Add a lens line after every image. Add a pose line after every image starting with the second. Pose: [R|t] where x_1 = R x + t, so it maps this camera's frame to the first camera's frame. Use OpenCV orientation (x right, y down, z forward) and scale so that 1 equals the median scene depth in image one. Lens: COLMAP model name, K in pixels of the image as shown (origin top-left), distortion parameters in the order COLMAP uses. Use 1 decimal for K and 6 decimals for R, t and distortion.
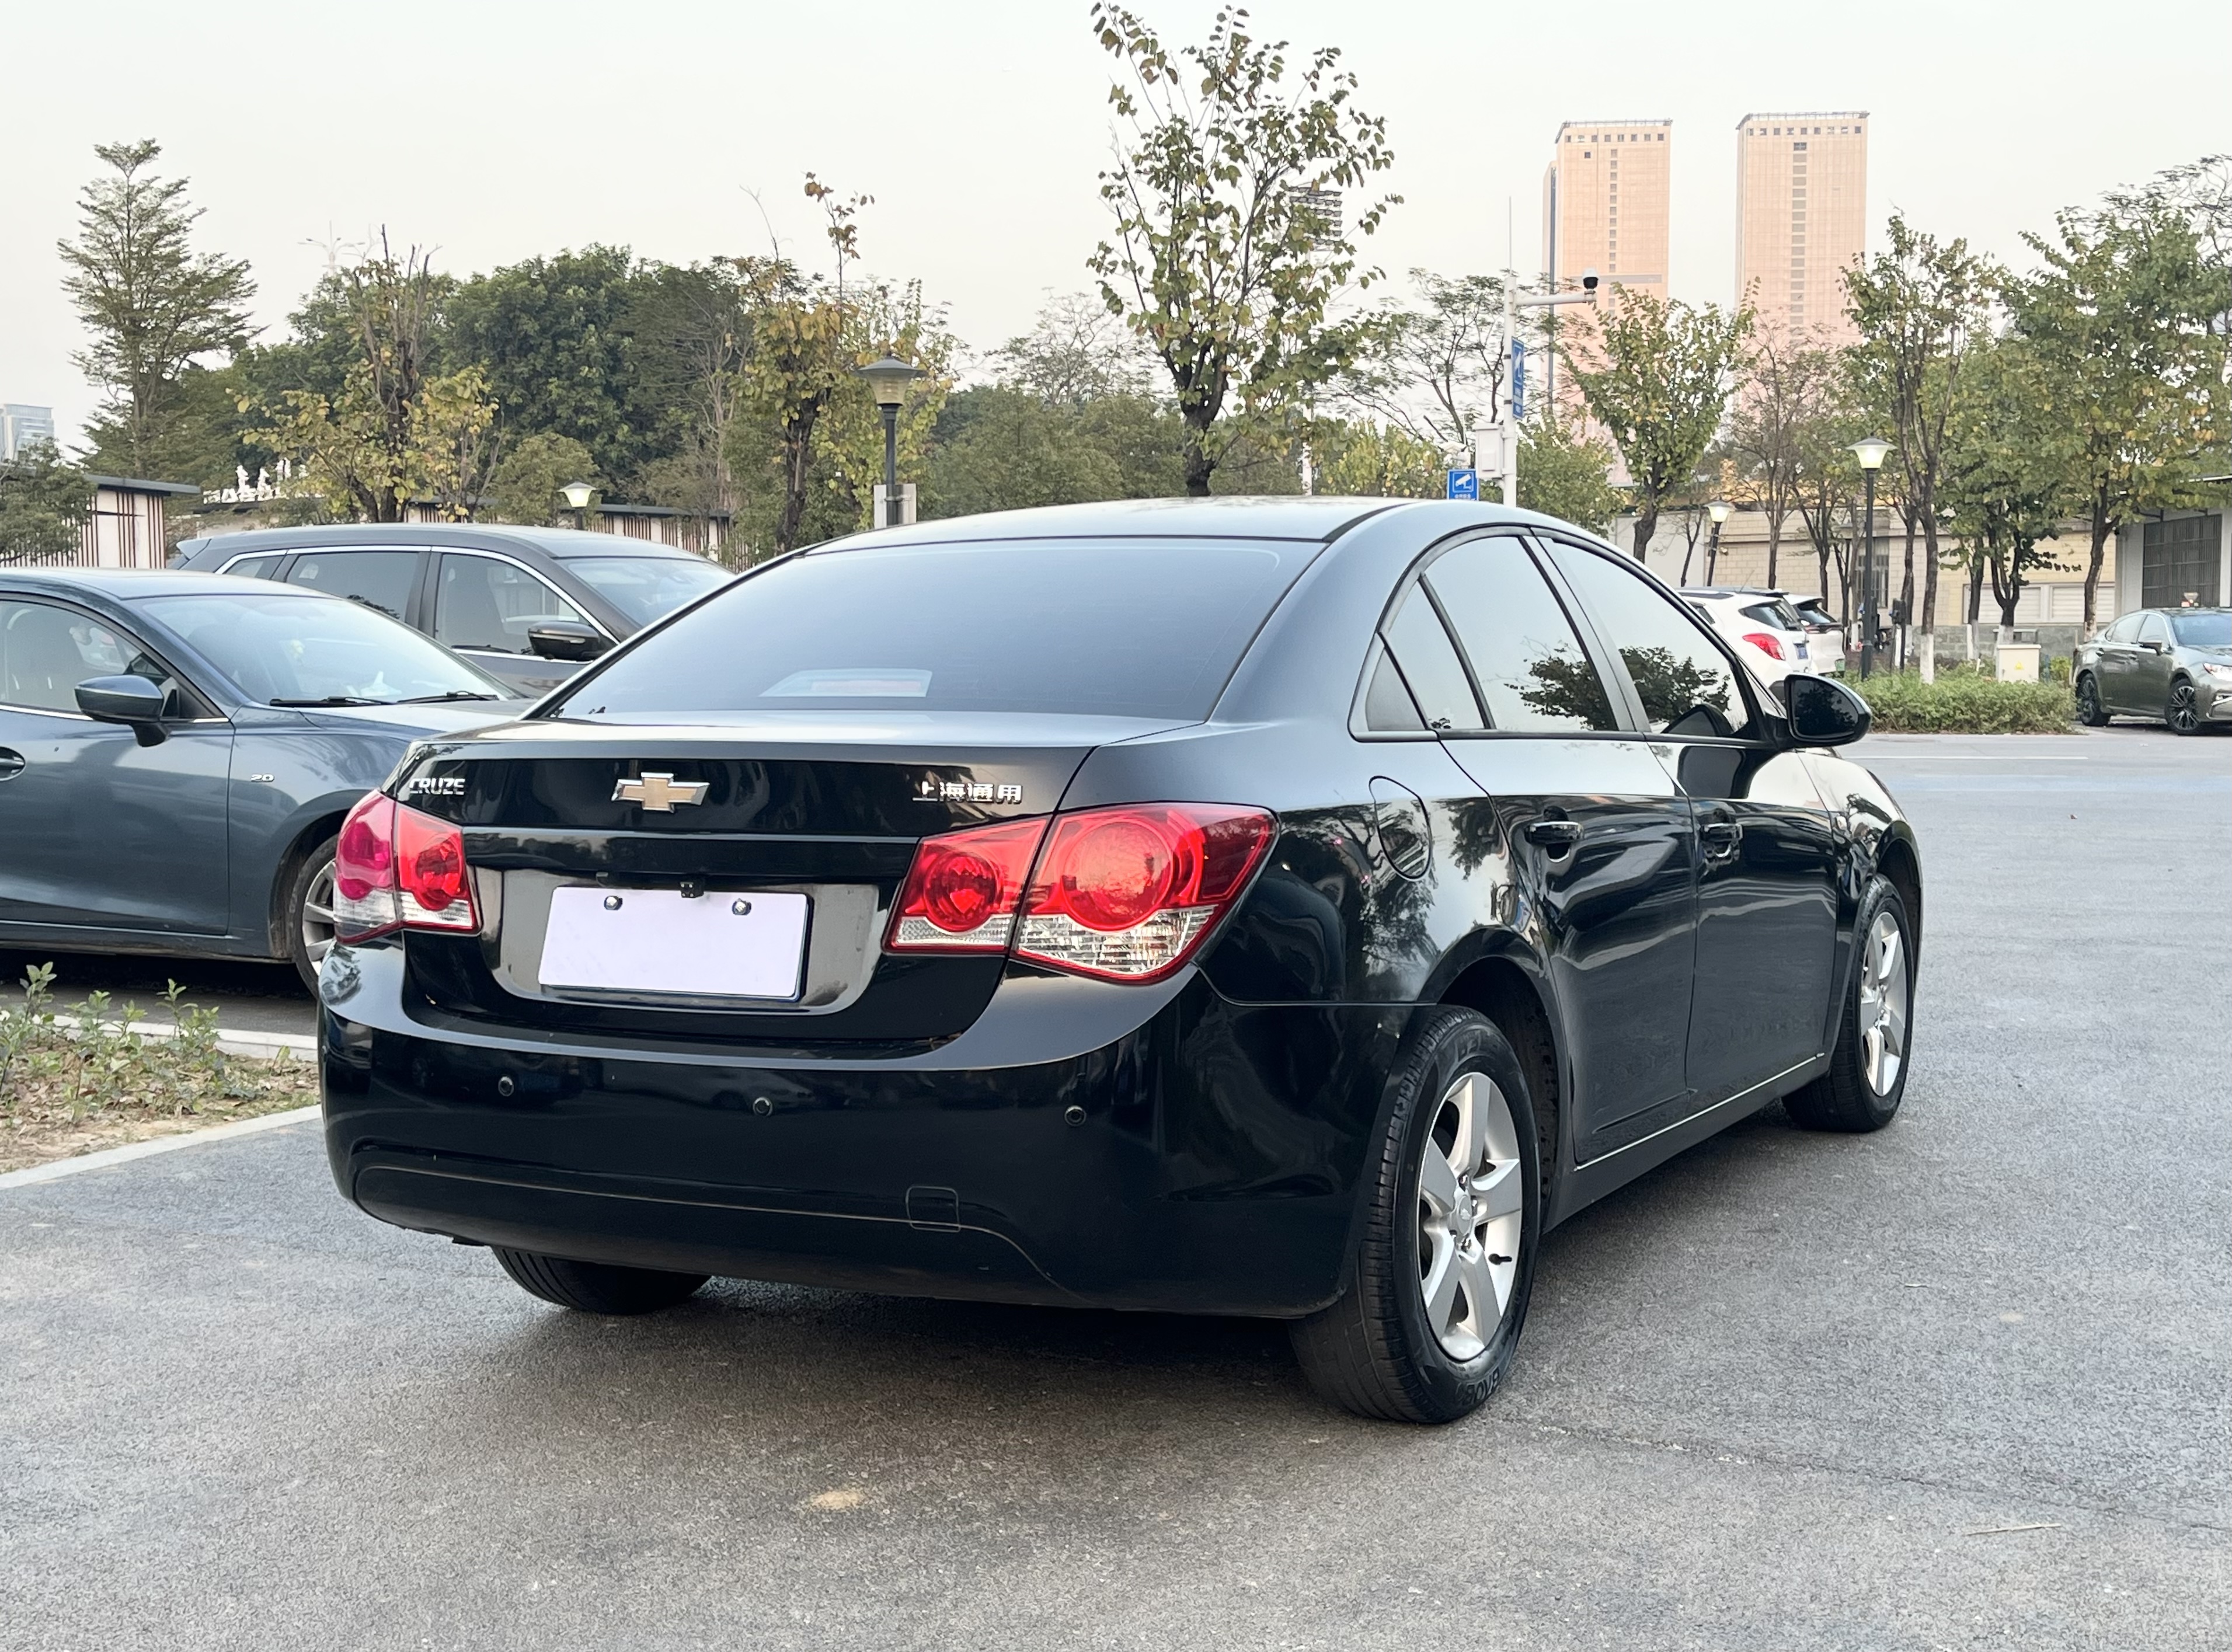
lens RADIAL K [[2722.5, 0, 1184.0], [0, 2722.5, 854.5], [0, 0, 1]] dist [0.139323, -0.407822]
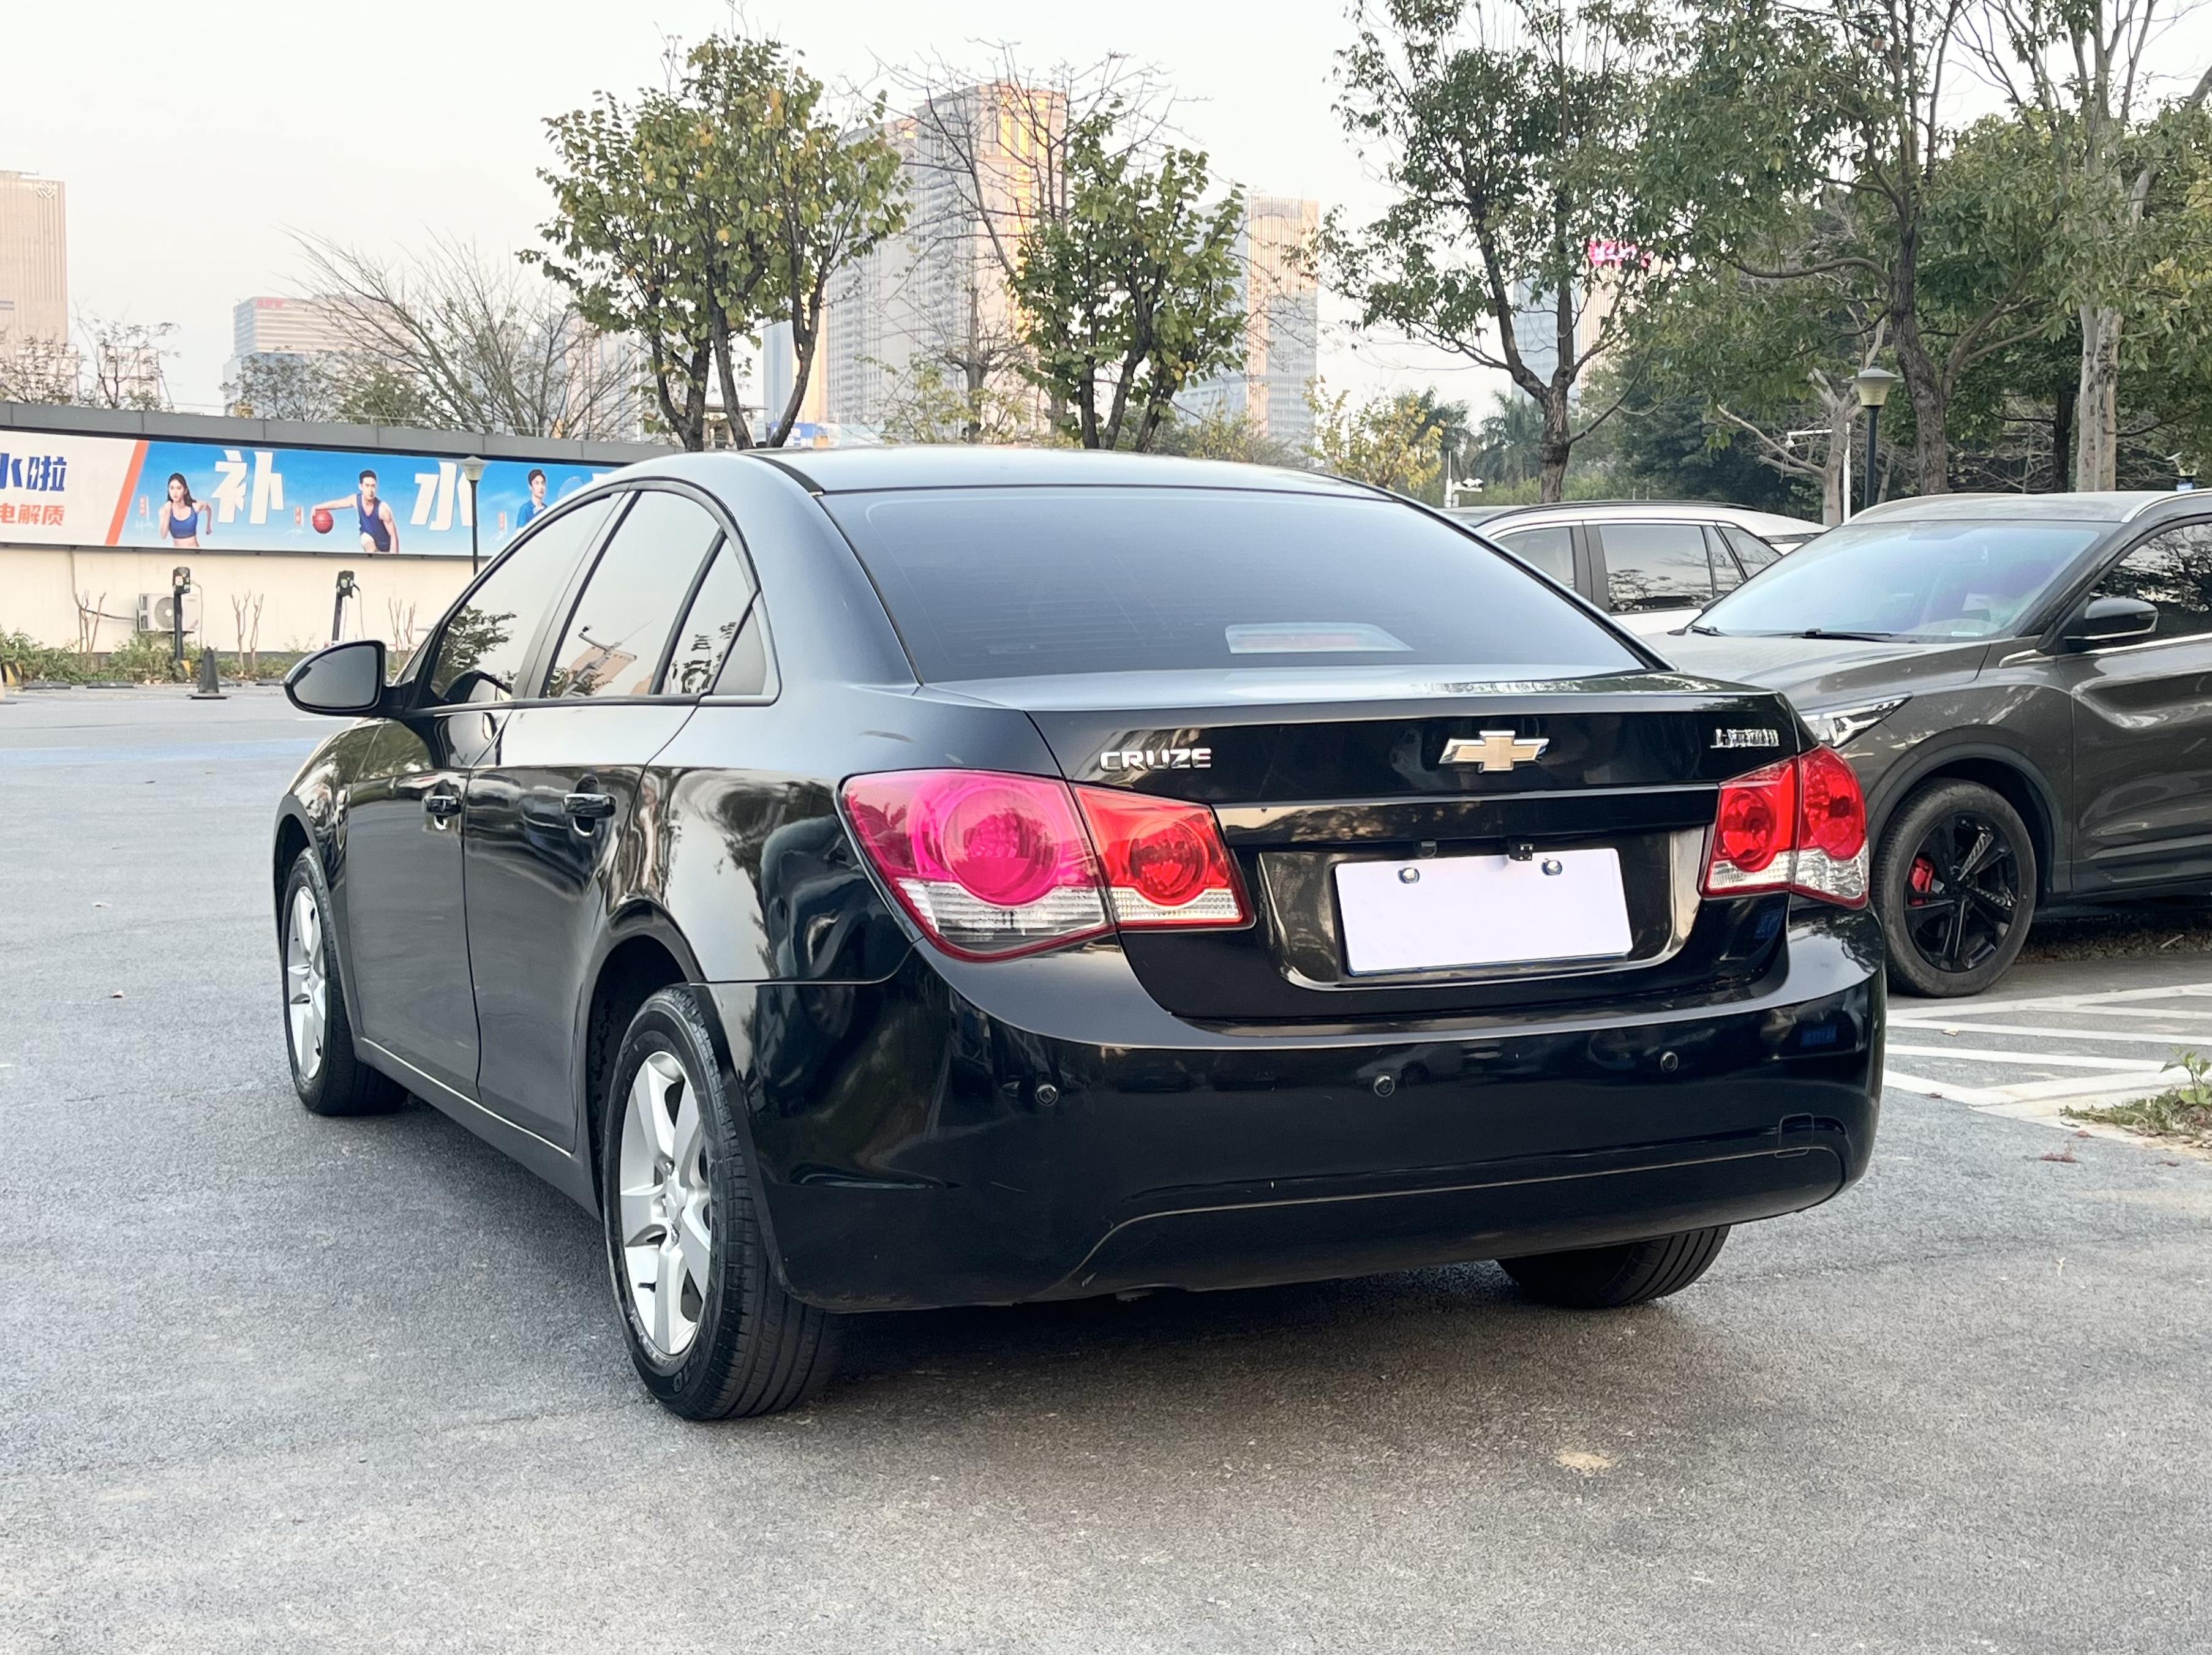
lens RADIAL K [[2844.2, 0, 1106.0], [0, 2844.2, 827.5], [0, 0, 1]] dist [0.136693, -0.381208]
pose [[0.591234, -0.054210, 0.804676, -0.996709], [0.056597, 0.998067, 0.025654, -0.027552], [-0.804511, 0.030375, 0.593160, 0.493645]]
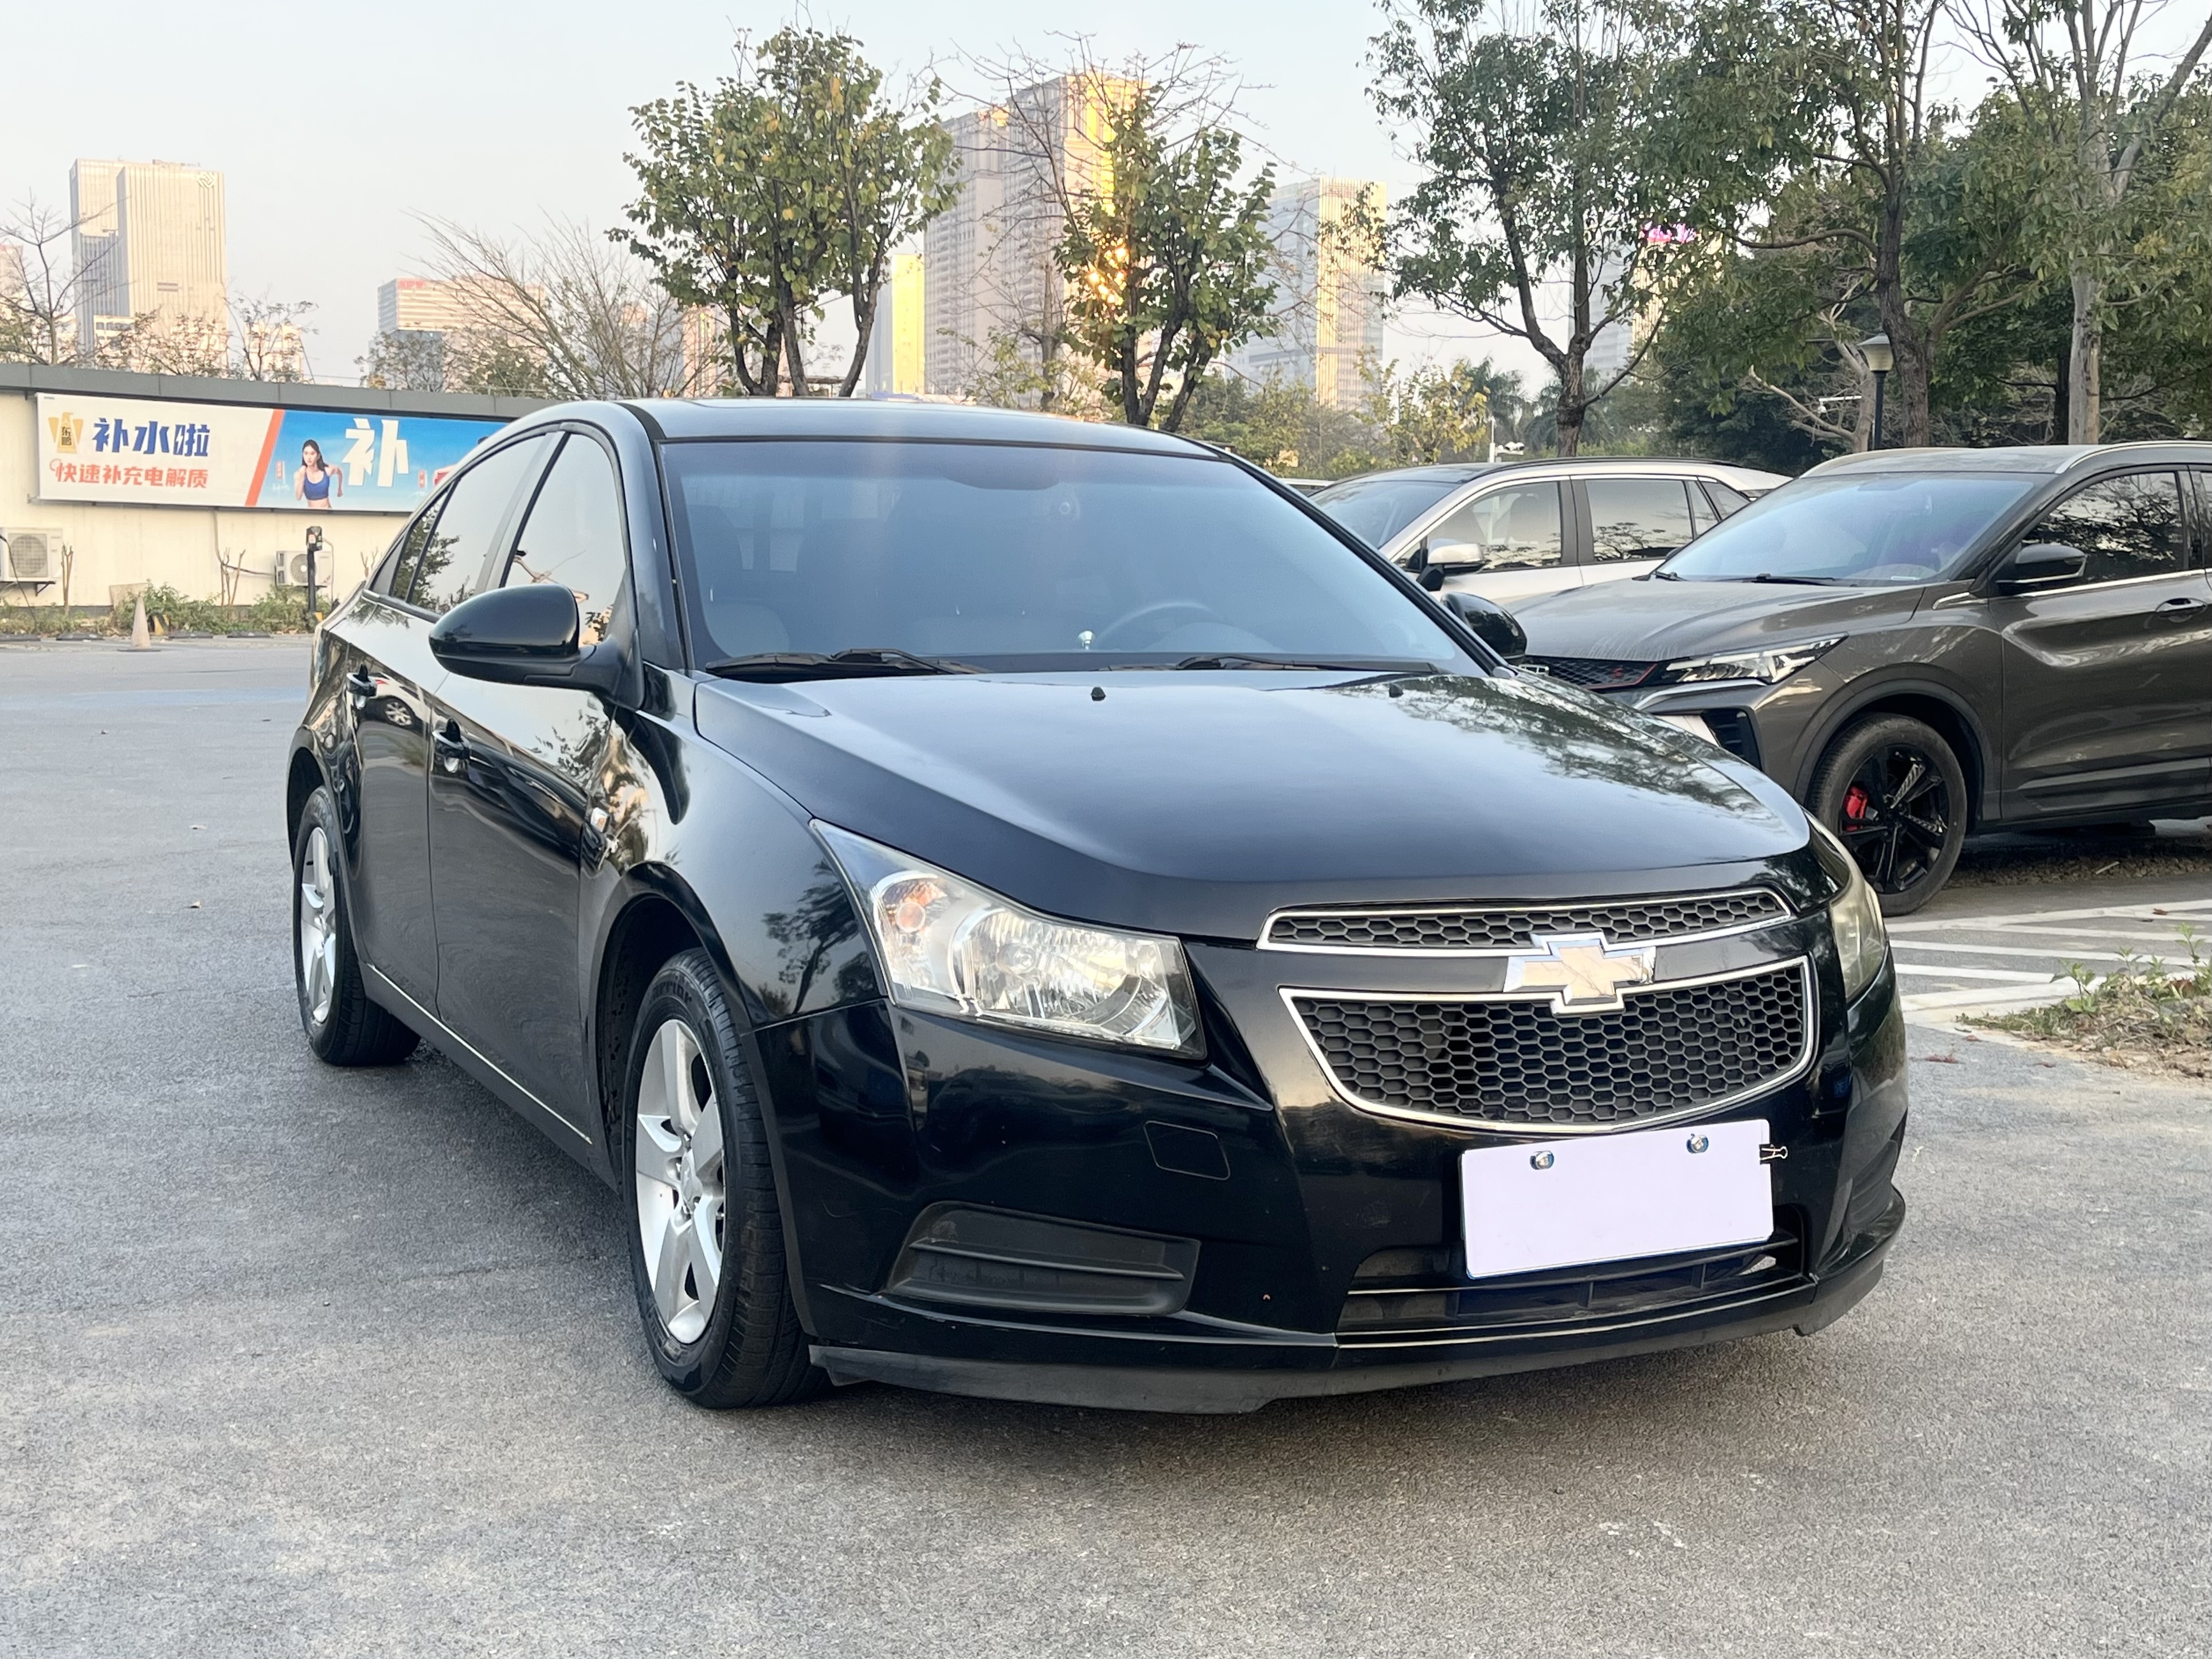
lens RADIAL K [[2655.0, 0, 1078.6], [0, 2655.0, 819.0], [0, 0, 1]] dist [0.128918, -0.365327]
pose [[0.622277, -0.066151, 0.779997, -0.974171], [0.054525, 0.997666, 0.041111, -0.011951], [-0.780896, 0.016947, 0.624431, 0.424324]]
